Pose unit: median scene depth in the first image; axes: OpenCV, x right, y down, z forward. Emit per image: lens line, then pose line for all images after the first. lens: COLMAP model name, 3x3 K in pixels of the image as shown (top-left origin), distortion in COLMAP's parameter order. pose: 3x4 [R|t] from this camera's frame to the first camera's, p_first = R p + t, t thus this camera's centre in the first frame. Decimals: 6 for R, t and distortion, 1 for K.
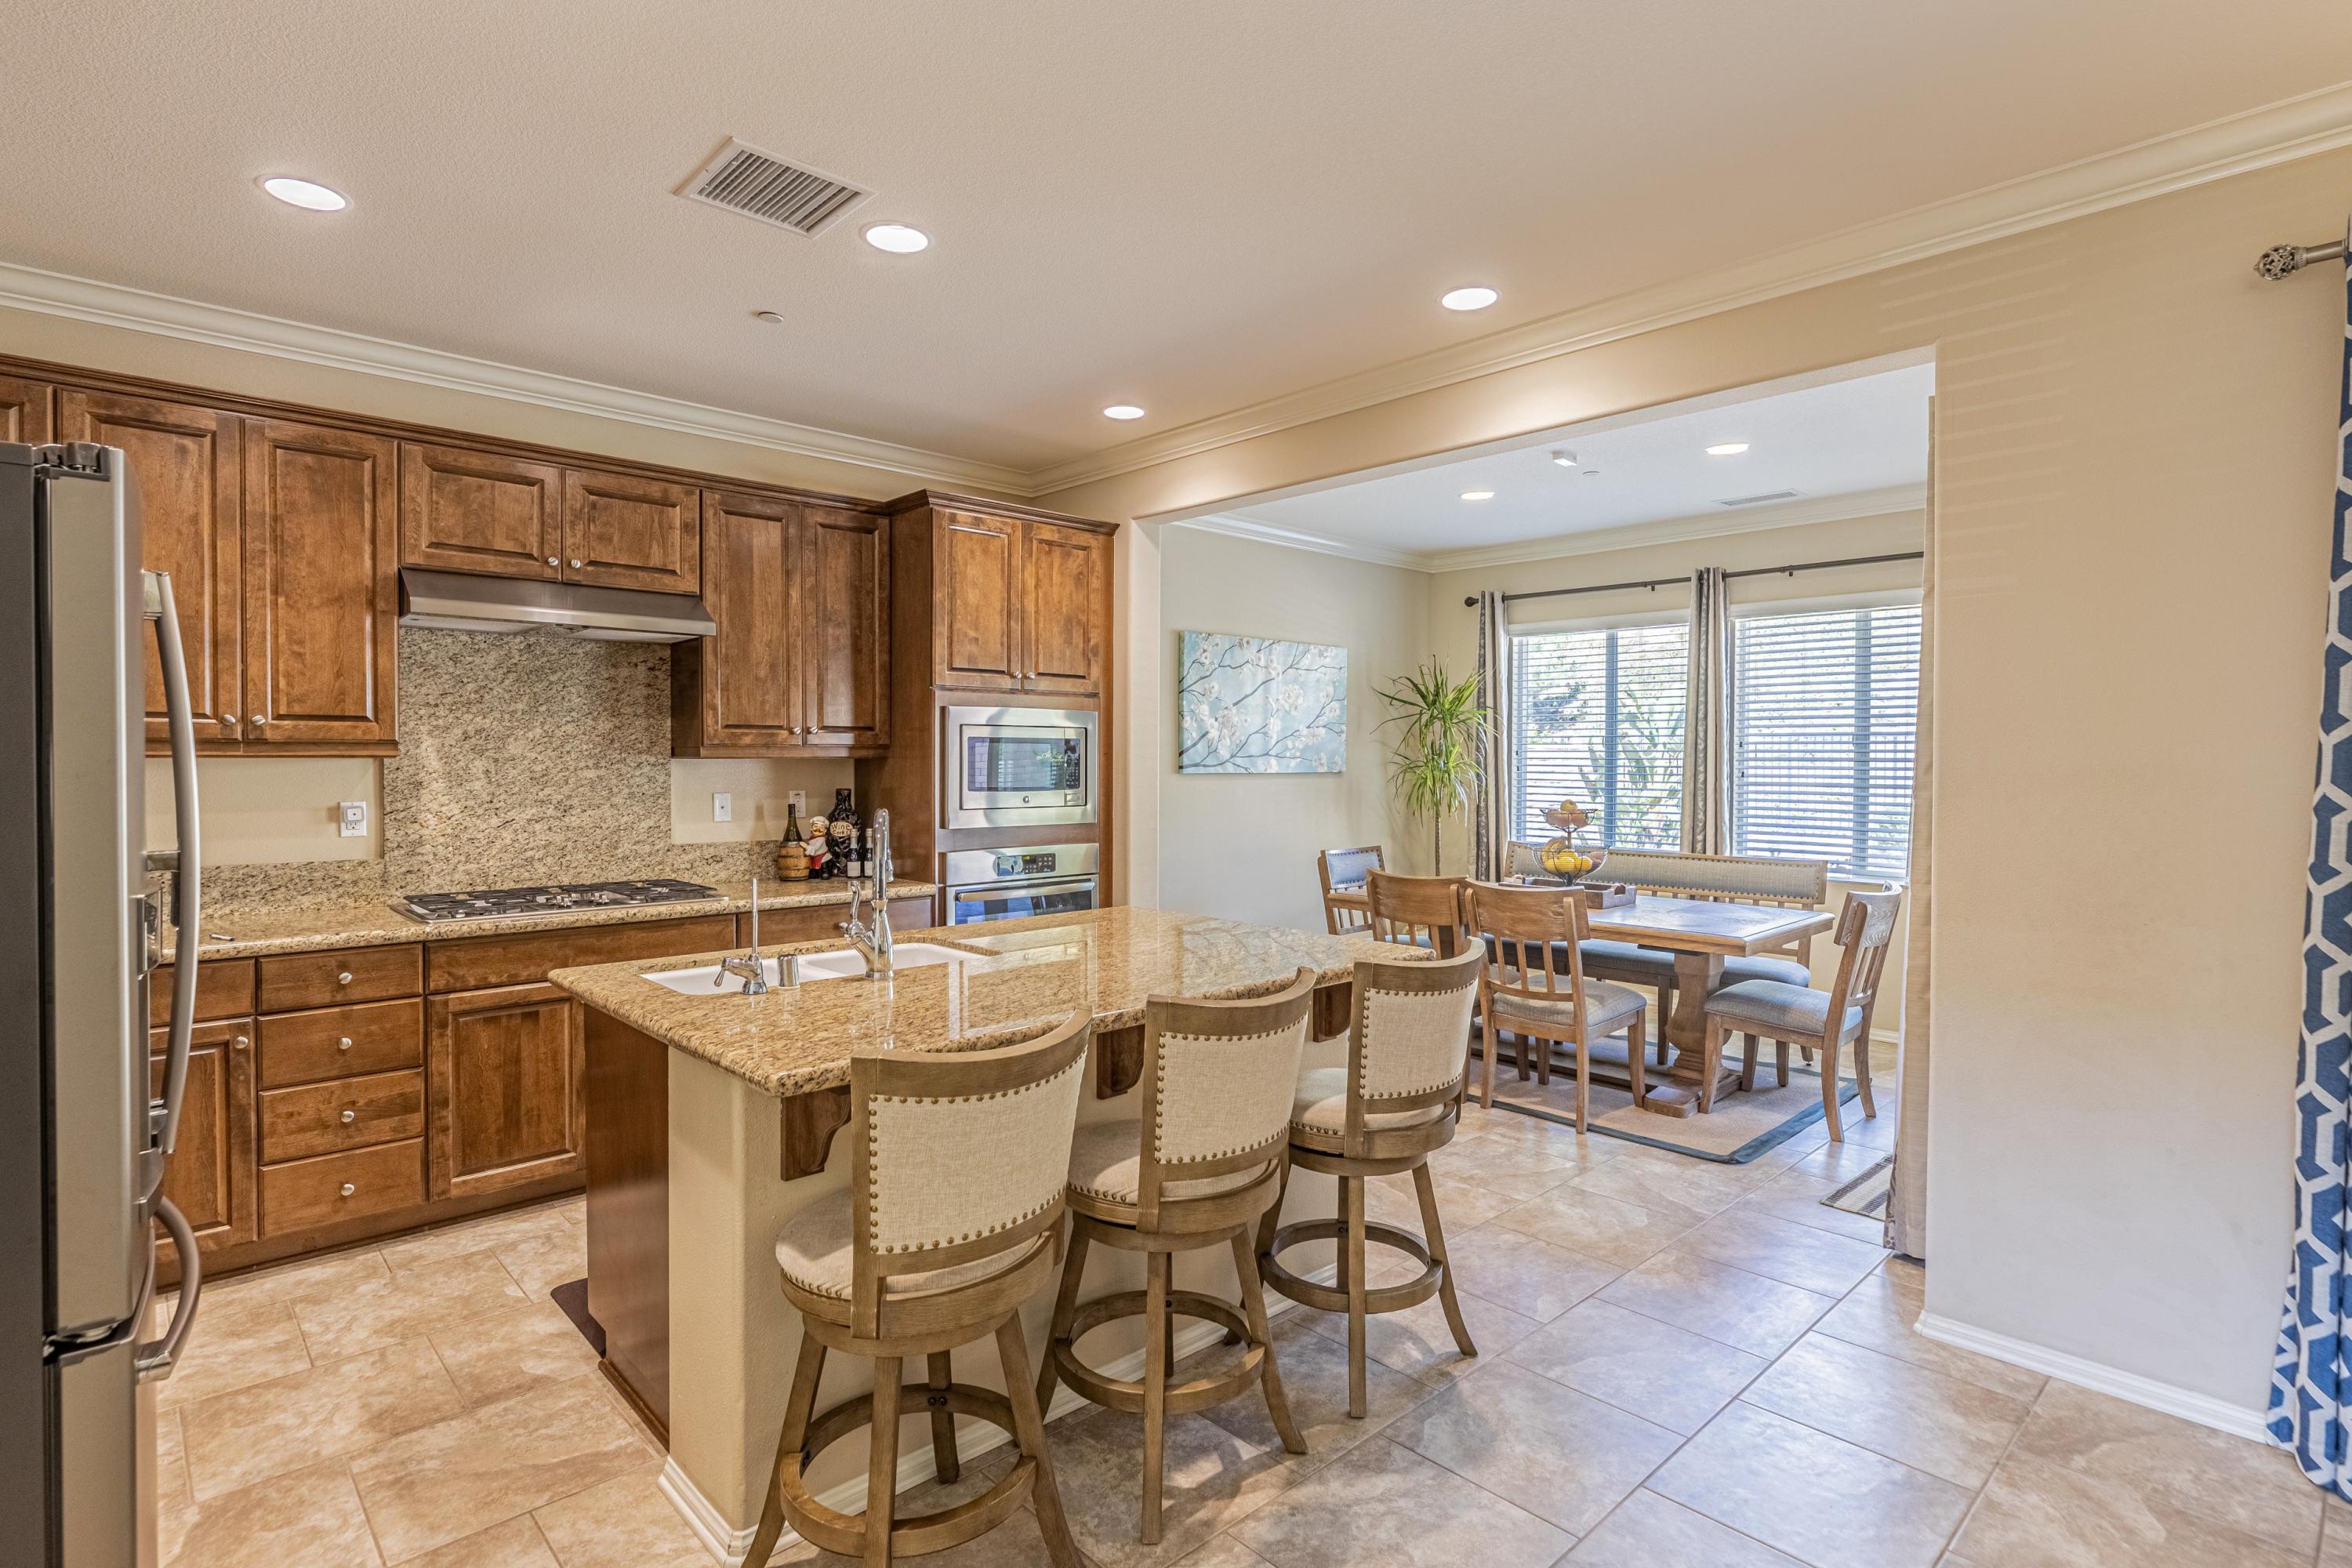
lens RADIAL K [[1161.4, 0, 1203.0], [0, 1161.4, 769.5], [0, 0, 1]] dist [-0.003298, 0.000044]
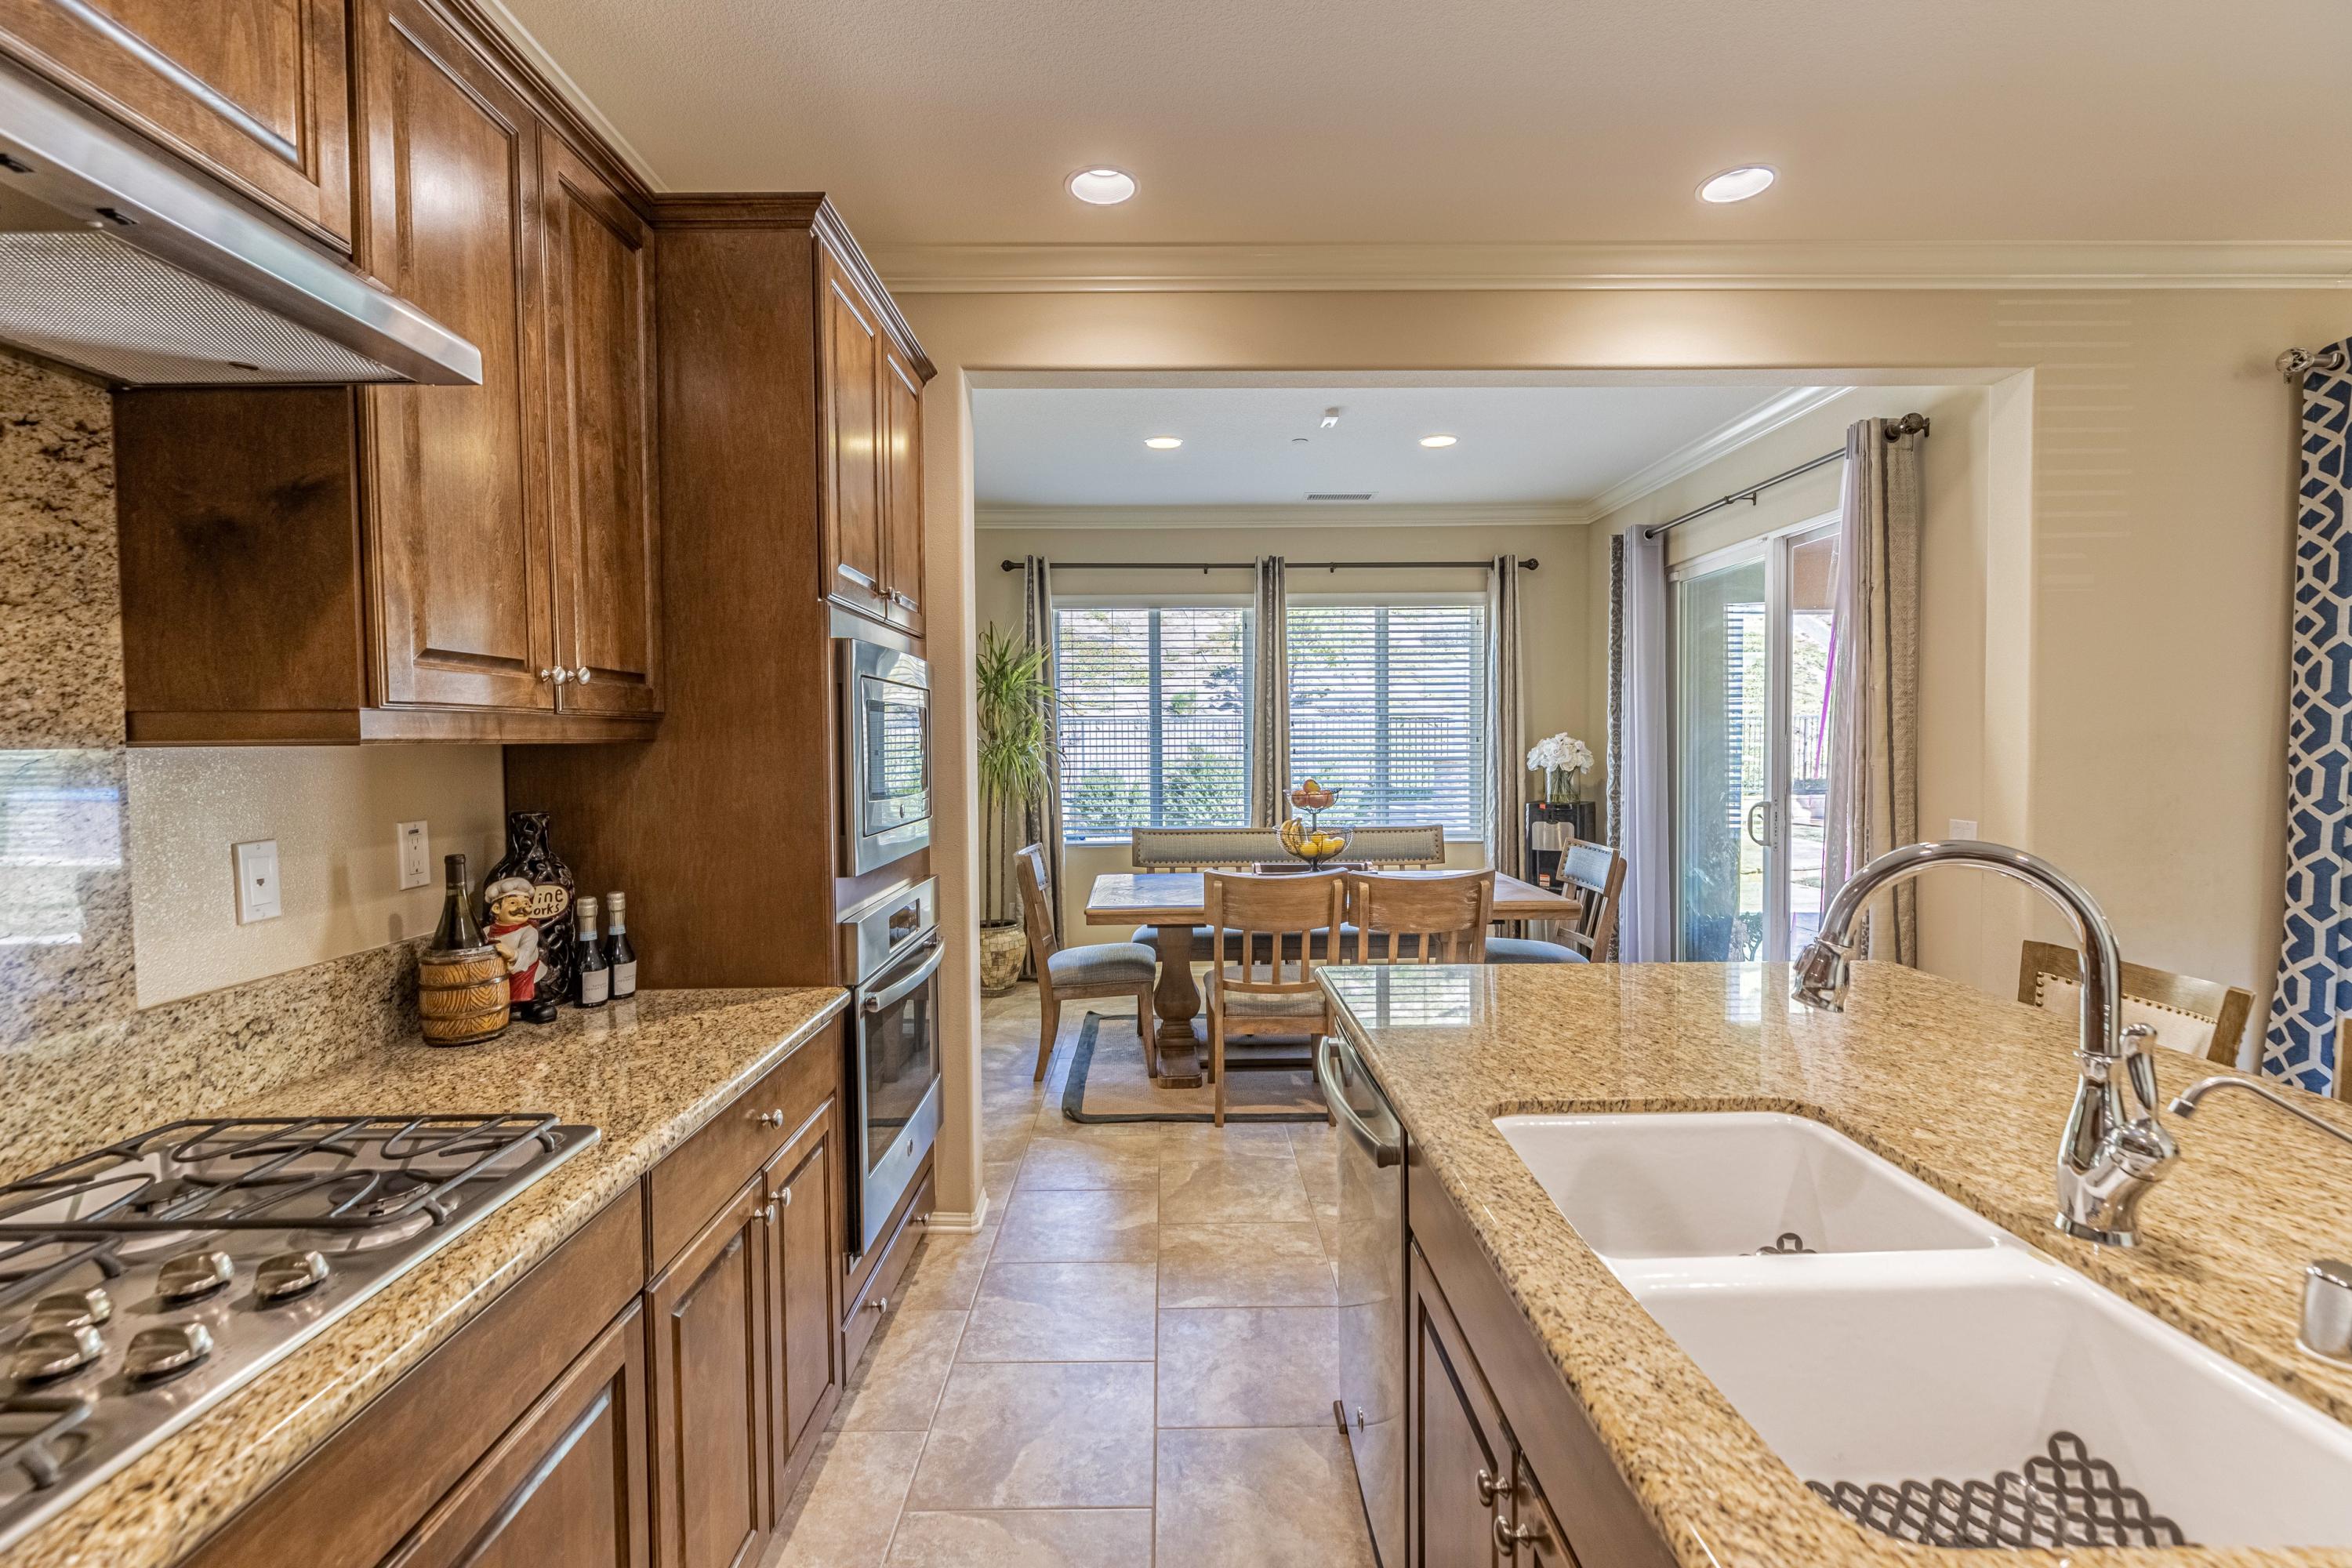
lens RADIAL K [[1046.3, 0, 1175.9], [0, 1046.3, 774.8], [0, 0, 1]] dist [-0.000412, -0.000088]
pose [[0.684673, -0.032778, 0.728113, -0.456128], [0.017766, 0.999442, 0.028287, -0.004719], [-0.728633, -0.006432, 0.684874, 0.572074]]
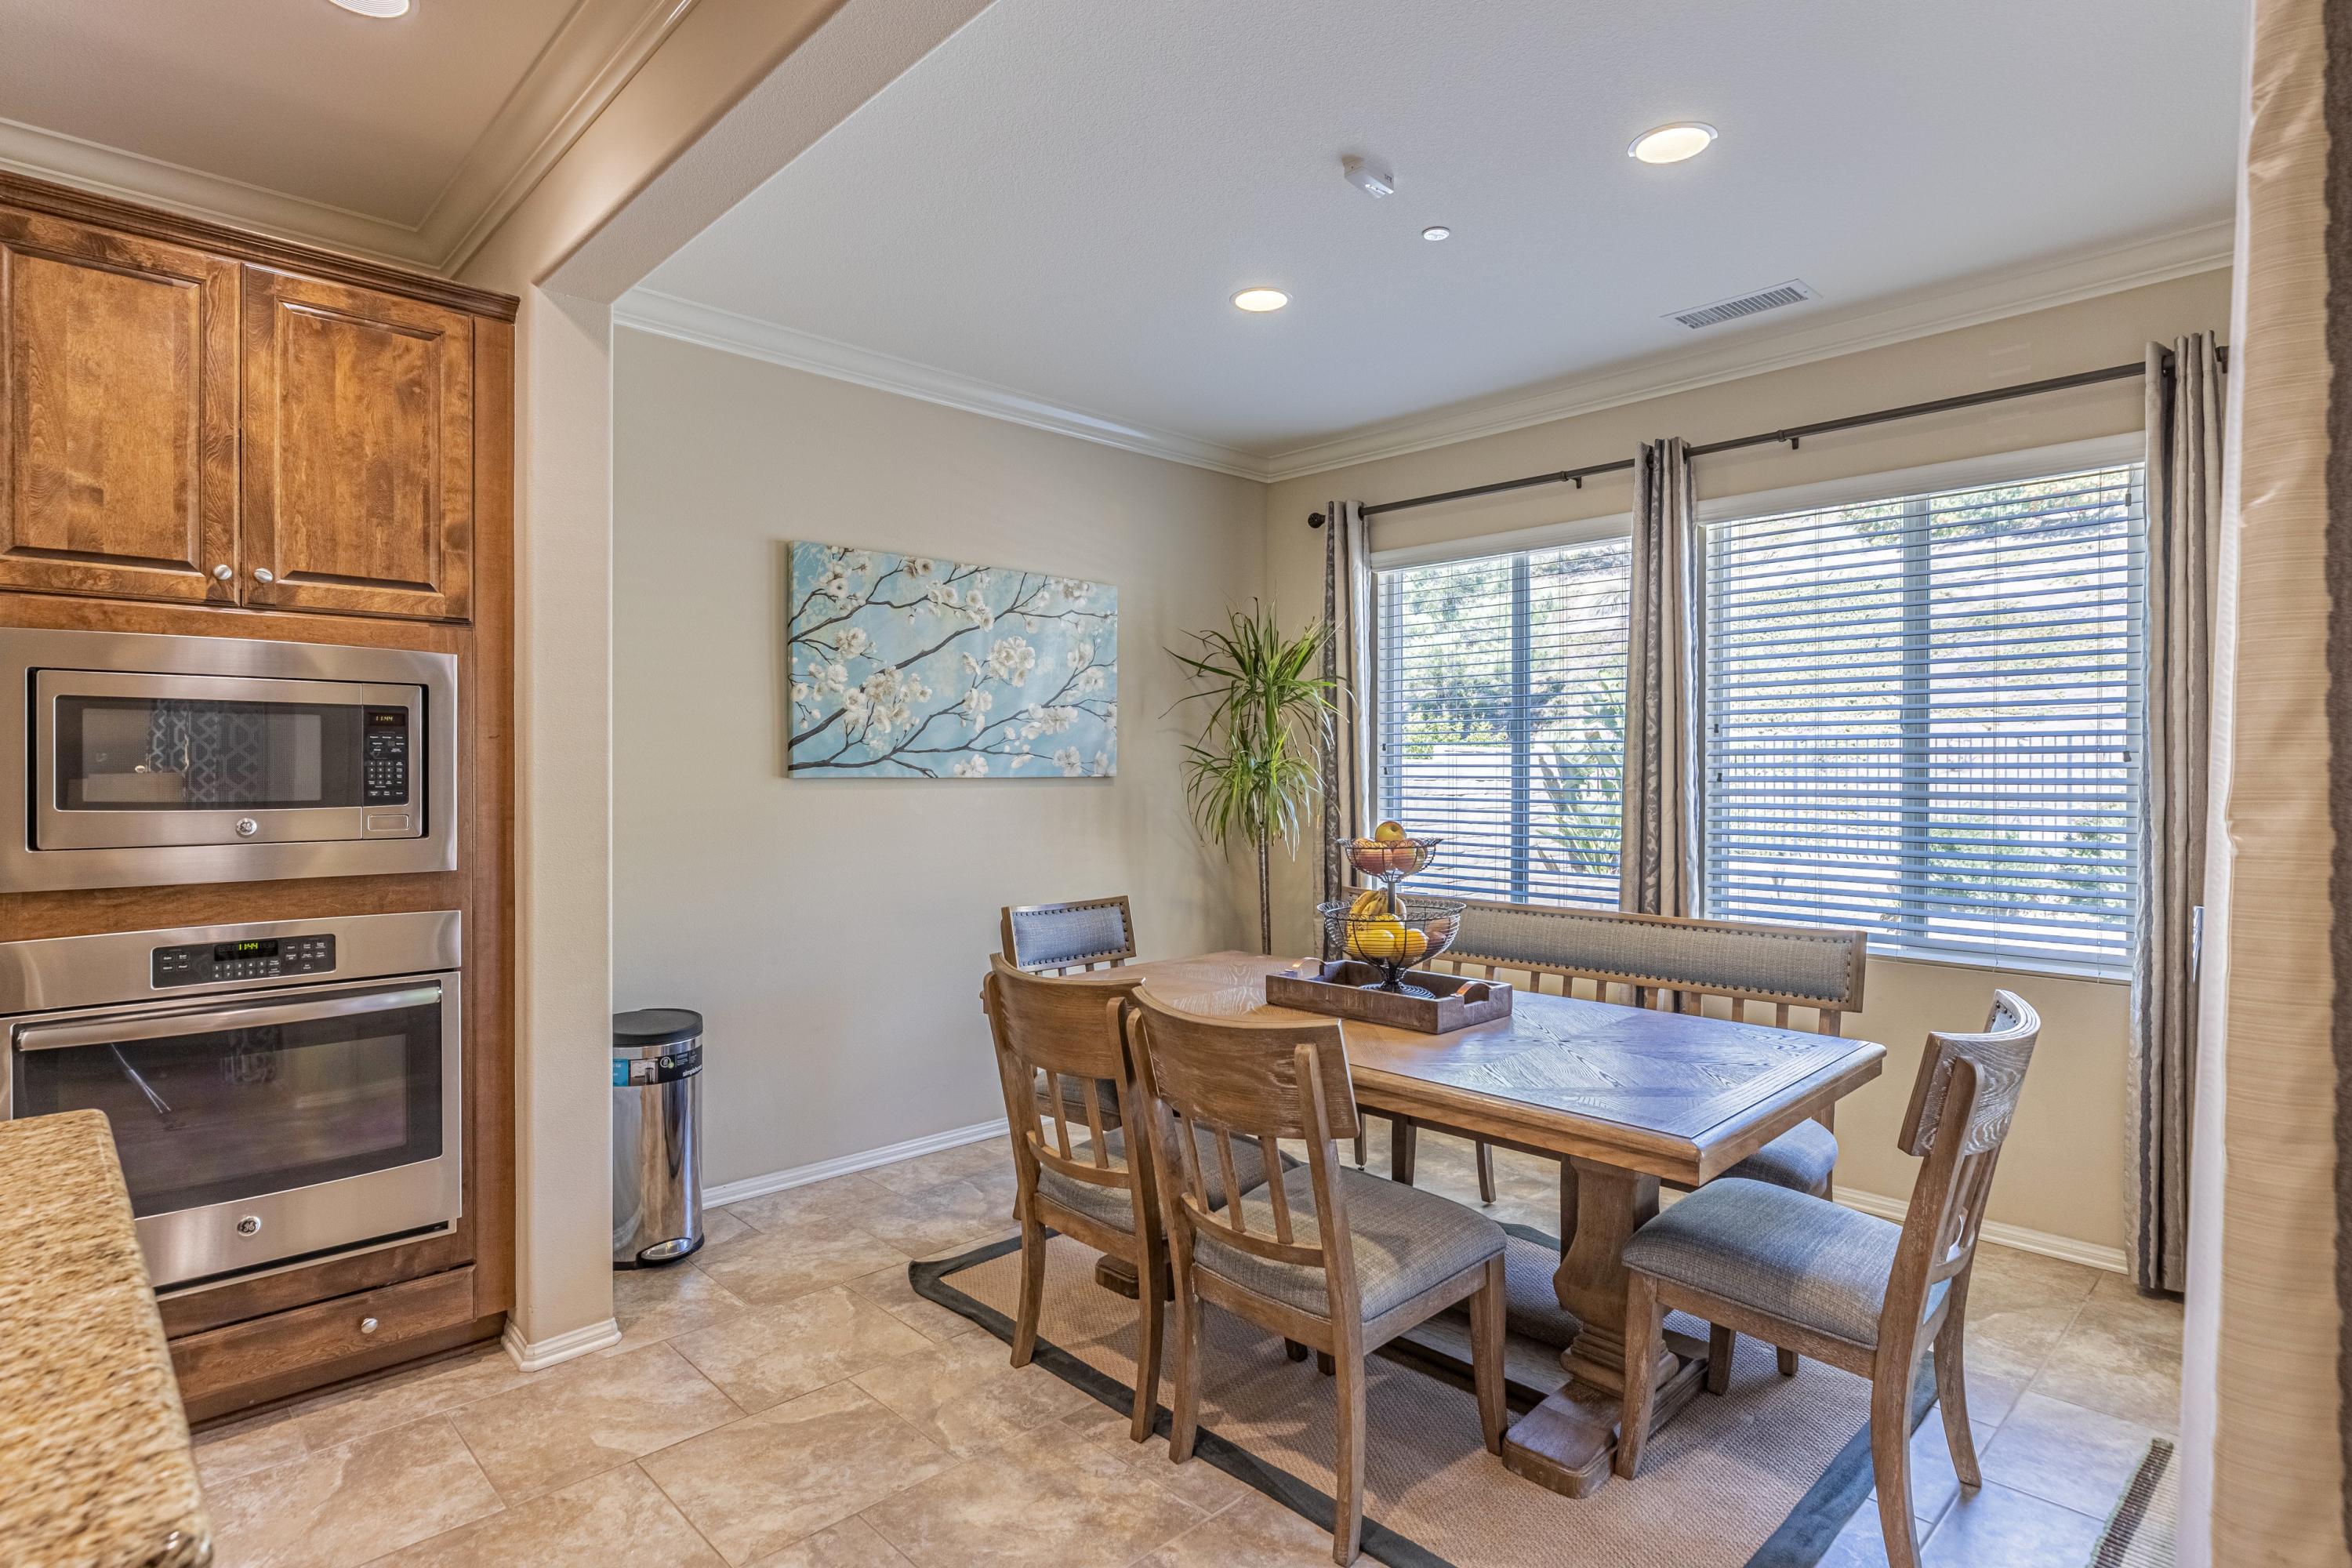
lens RADIAL K [[1213.8, 0, 1202.9], [0, 1213.8, 772.9], [0, 0, 1]] dist [-0.004640, 0.000065]
pose [[0.999894, -0.003006, 0.014264, 0.255704], [0.003123, 0.999961, -0.008206, 0.009082], [-0.014239, 0.008250, 0.999865, 0.507594]]
